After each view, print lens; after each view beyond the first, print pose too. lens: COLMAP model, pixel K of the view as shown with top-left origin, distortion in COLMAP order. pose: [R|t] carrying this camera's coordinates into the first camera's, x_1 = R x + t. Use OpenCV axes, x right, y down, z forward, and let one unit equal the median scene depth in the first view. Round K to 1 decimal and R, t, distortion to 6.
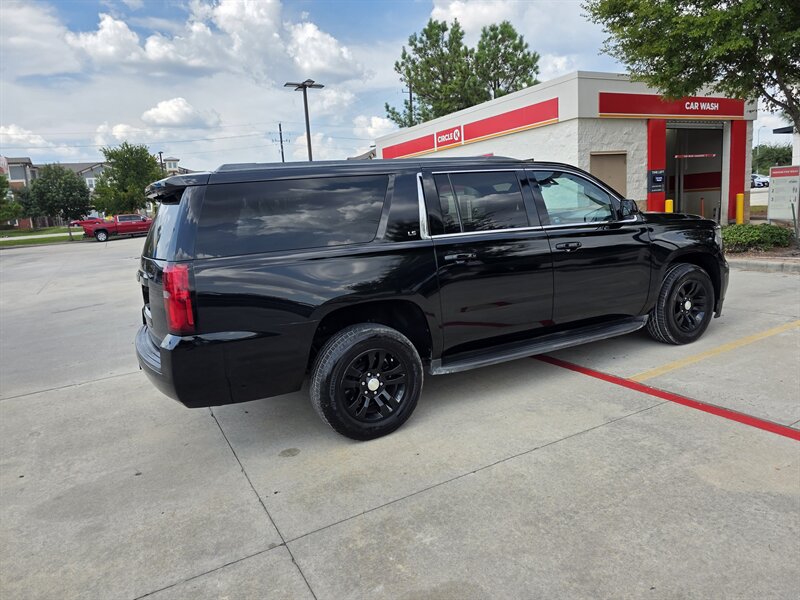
lens RADIAL K [[544.1, 0, 402.4], [0, 544.1, 293.8], [0, 0, 1]] dist [0.061332, -0.060433]
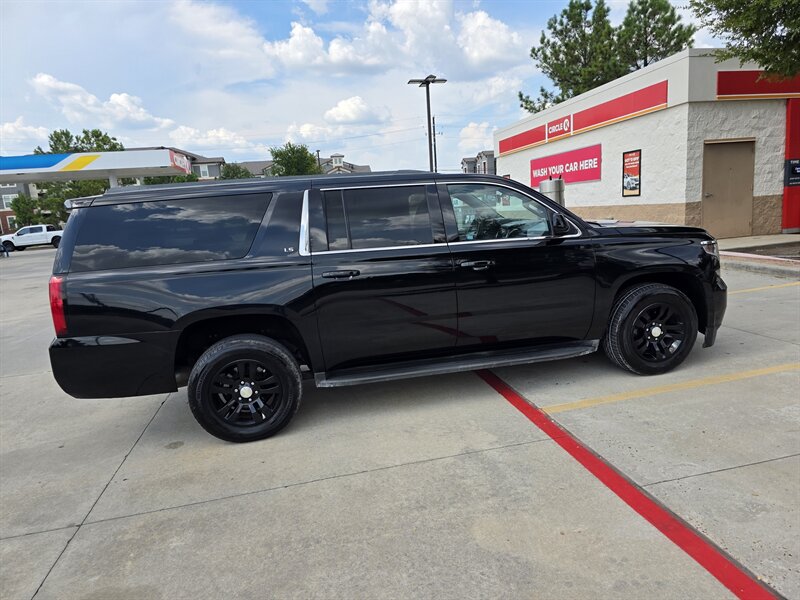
lens RADIAL K [[536.0, 0, 402.0], [0, 536.0, 306.8], [0, 0, 1]] dist [0.063497, -0.061927]
pose [[0.957601, 0.052849, -0.283208, 0.405866], [-0.040709, 0.997989, 0.048585, -0.048194], [0.285206, -0.034995, 0.957827, 0.063549]]
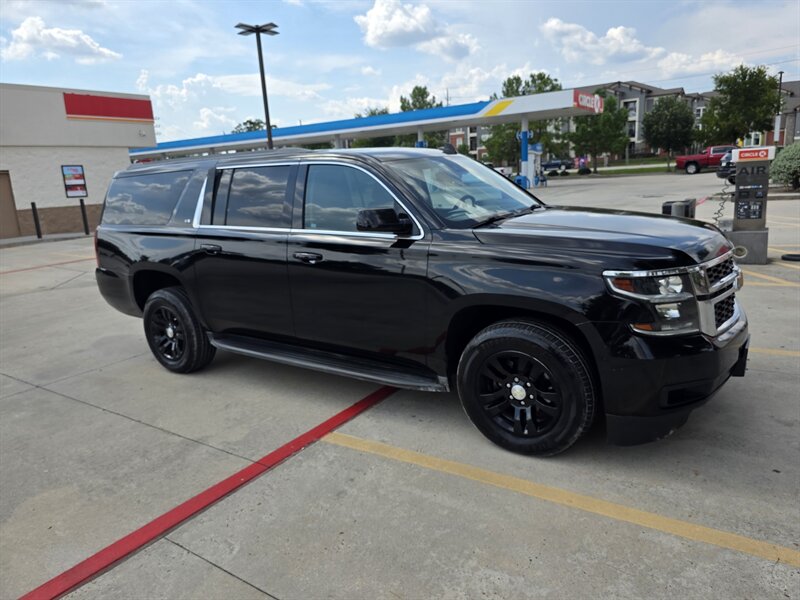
lens RADIAL K [[536.0, 0, 406.1], [0, 536.0, 301.7], [0, 0, 1]] dist [0.063497, -0.061927]
pose [[0.463526, 0.248005, -0.850669, 1.014769], [-0.119774, 0.968758, 0.217169, -0.202050], [0.877951, 0.001224, 0.478749, 0.670150]]
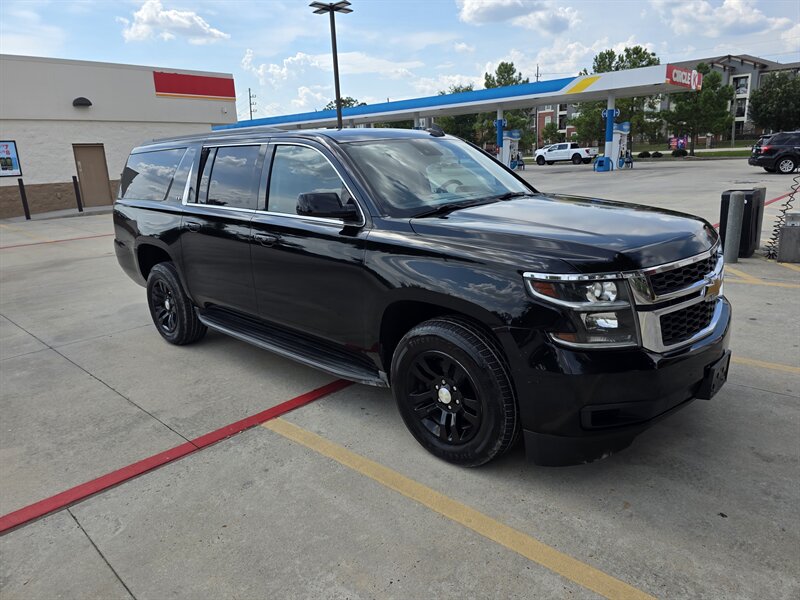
lens RADIAL K [[536.0, 0, 402.6], [0, 536.0, 287.2], [0, 0, 1]] dist [0.063497, -0.061927]
pose [[0.312886, 0.281551, -0.907101, 1.050470], [-0.137050, 0.958442, 0.250213, -0.232279], [0.939851, 0.046030, 0.338470, 0.840872]]
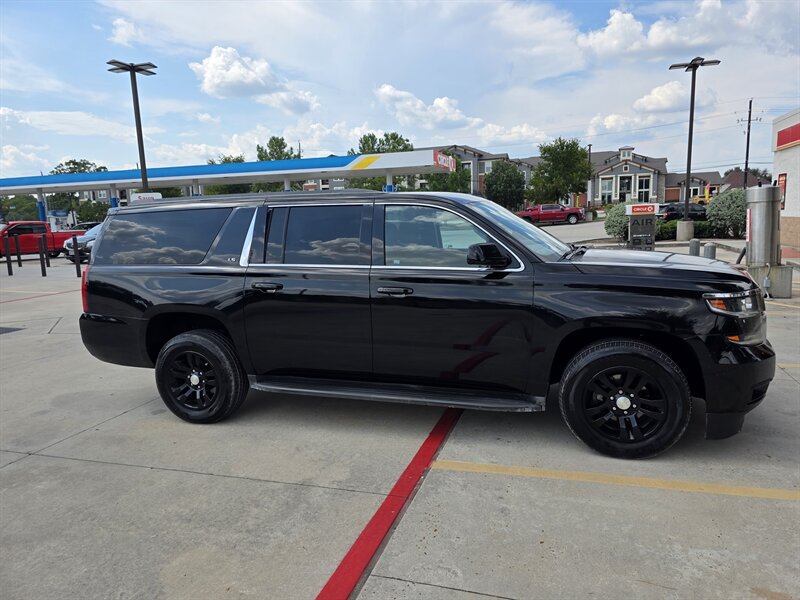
lens RADIAL K [[536.0, 0, 405.4], [0, 536.0, 293.6], [0, 0, 1]] dist [0.063497, -0.061927]
pose [[0.689867, 0.148490, -0.708544, 0.855704], [-0.129718, 0.988253, 0.080809, -0.143255], [0.712220, 0.036163, 0.701024, 0.364645]]
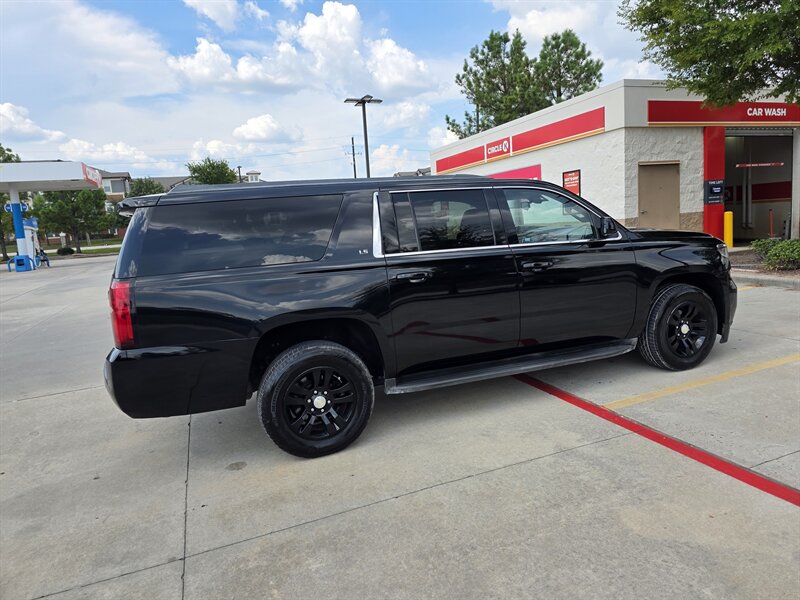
lens RADIAL K [[536.0, 0, 406.1], [0, 536.0, 294.8], [0, 0, 1]] dist [0.063497, -0.061927]
pose [[0.991984, 0.018129, -0.125055, 0.174396], [-0.019713, 0.999740, -0.011443, -0.018872], [0.124815, 0.013817, 0.992084, 0.021485]]
